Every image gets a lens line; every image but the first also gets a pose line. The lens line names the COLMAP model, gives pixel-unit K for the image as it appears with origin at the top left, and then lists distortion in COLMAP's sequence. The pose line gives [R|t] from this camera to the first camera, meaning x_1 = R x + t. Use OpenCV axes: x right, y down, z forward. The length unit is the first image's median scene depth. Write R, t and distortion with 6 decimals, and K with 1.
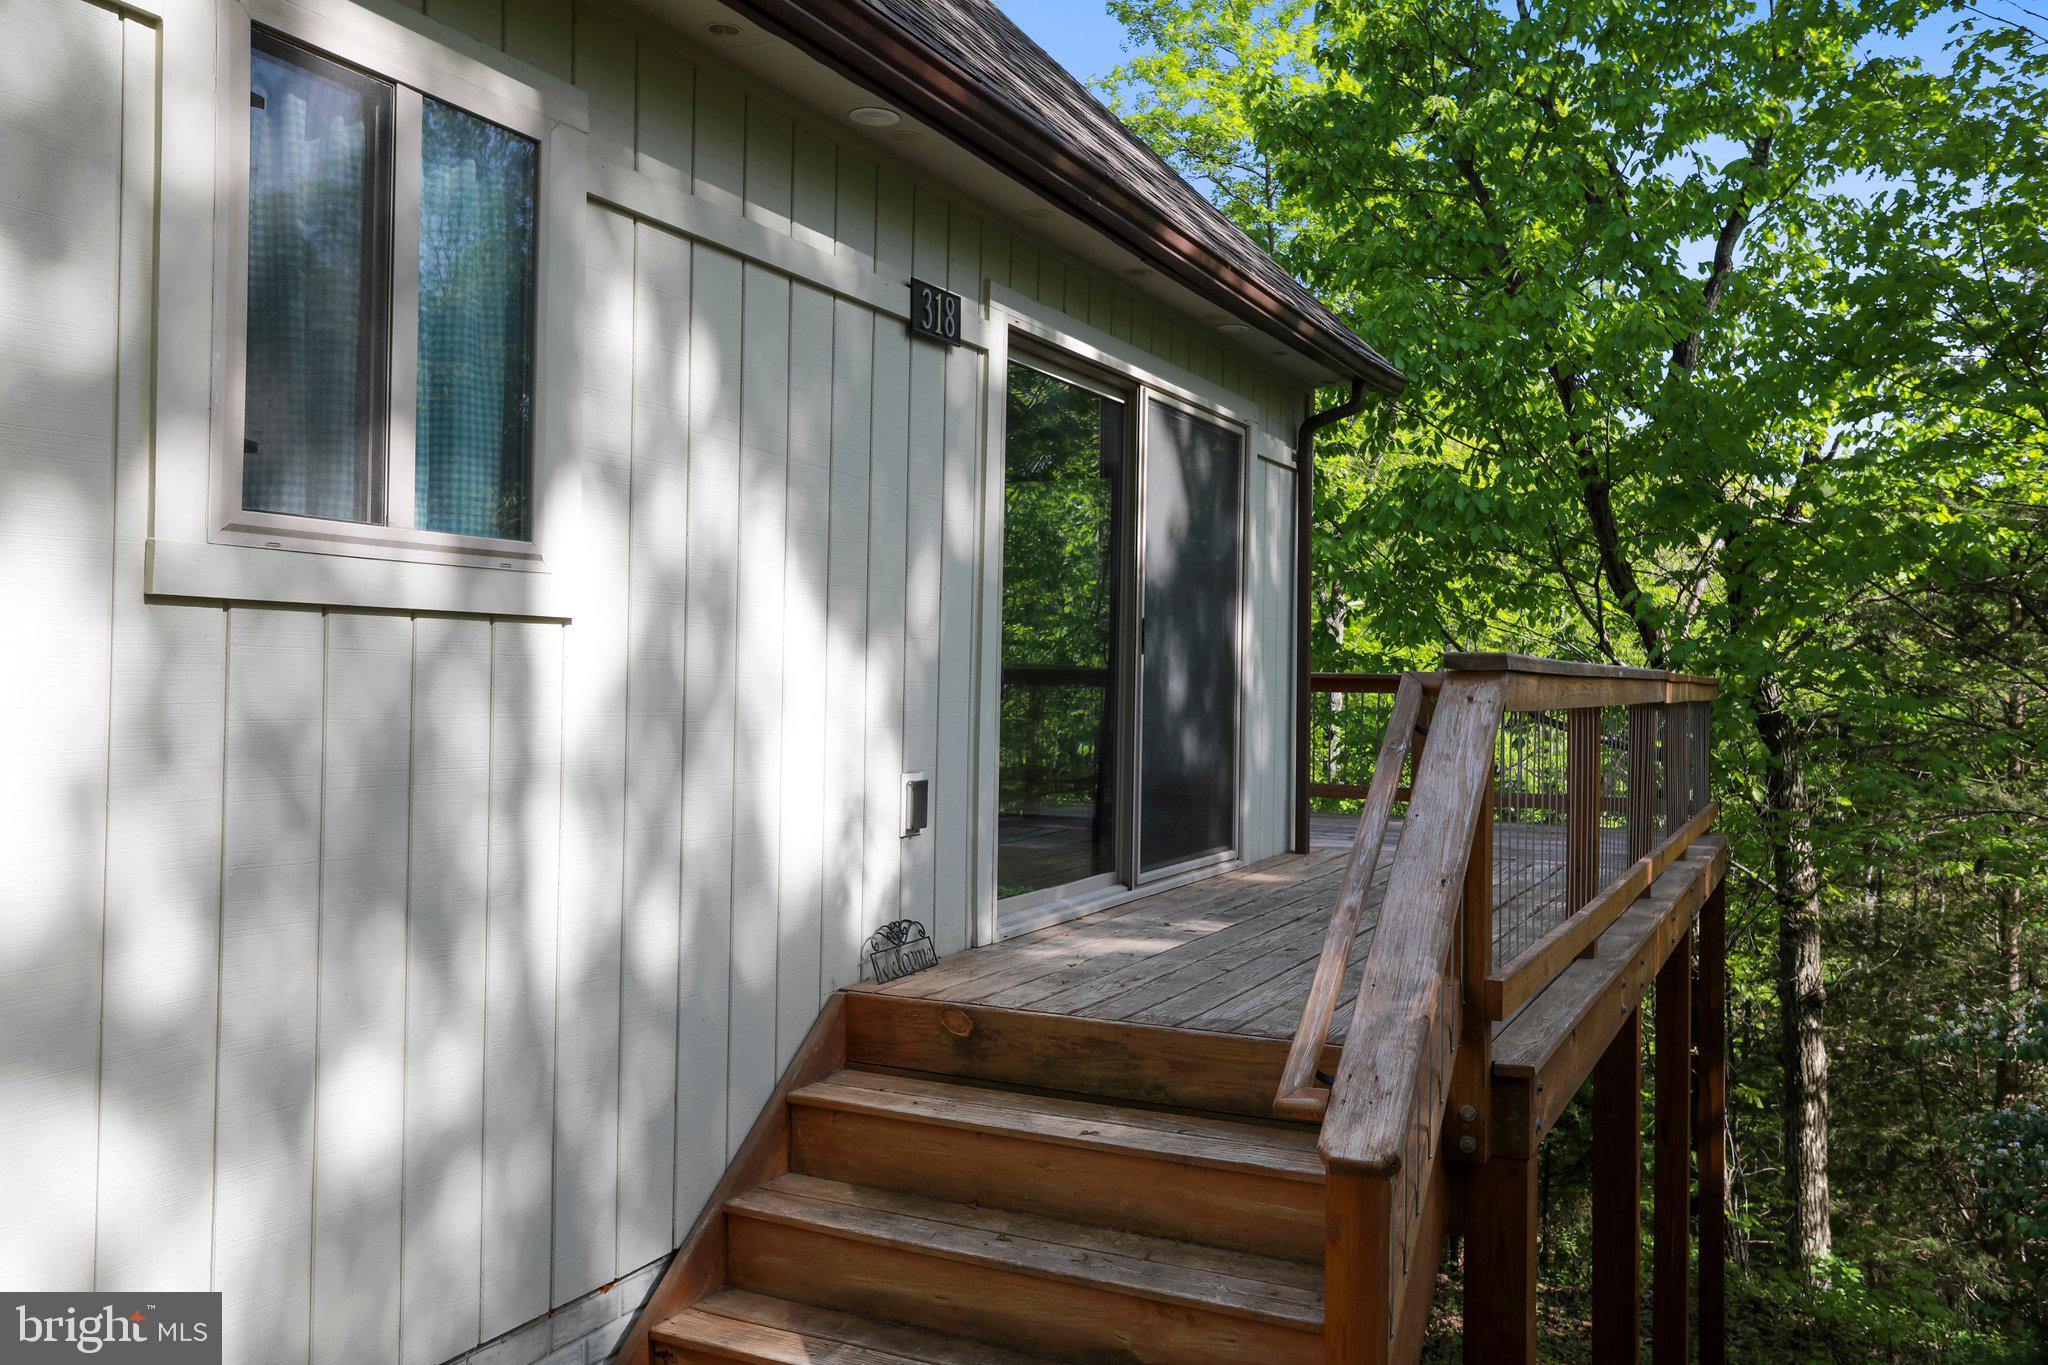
lens RADIAL K [[1624.9, 0, 1024.0], [0, 1624.9, 682.5], [0, 0, 1]] dist [-0.001117, -0.071551]
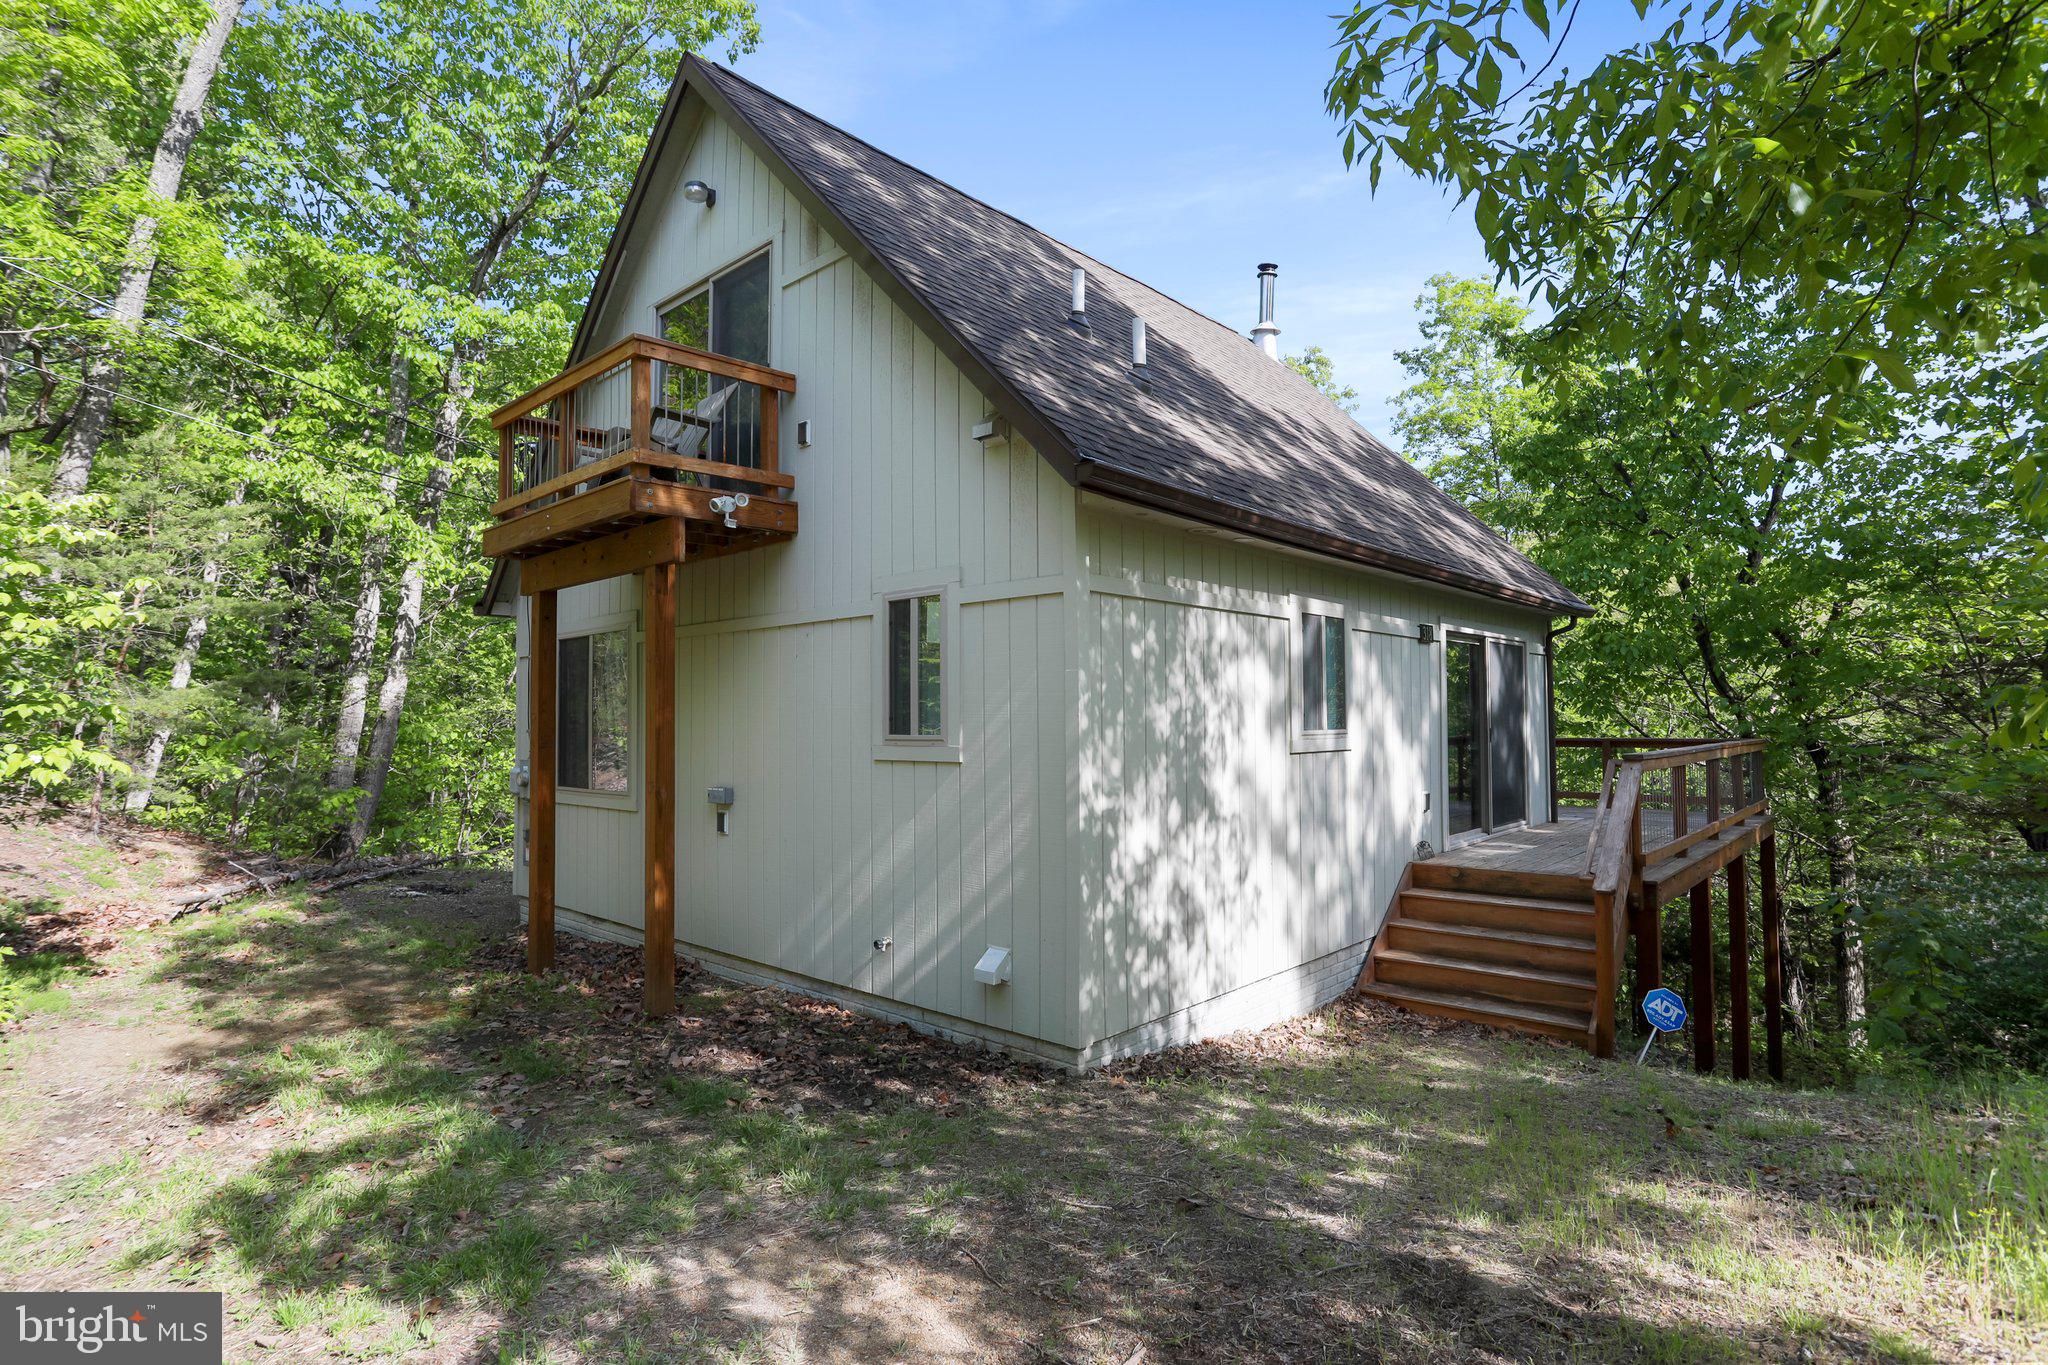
lens RADIAL K [[1022.7, 0, 1034.9], [0, 1022.7, 674.0], [0, 0, 1]] dist [-0.050197, 0.030333]
pose [[0.964182, -0.028379, -0.263720, -0.203961], [0.015787, 0.998637, -0.049745, -0.058153], [0.264772, 0.043800, 0.963316, -0.763690]]
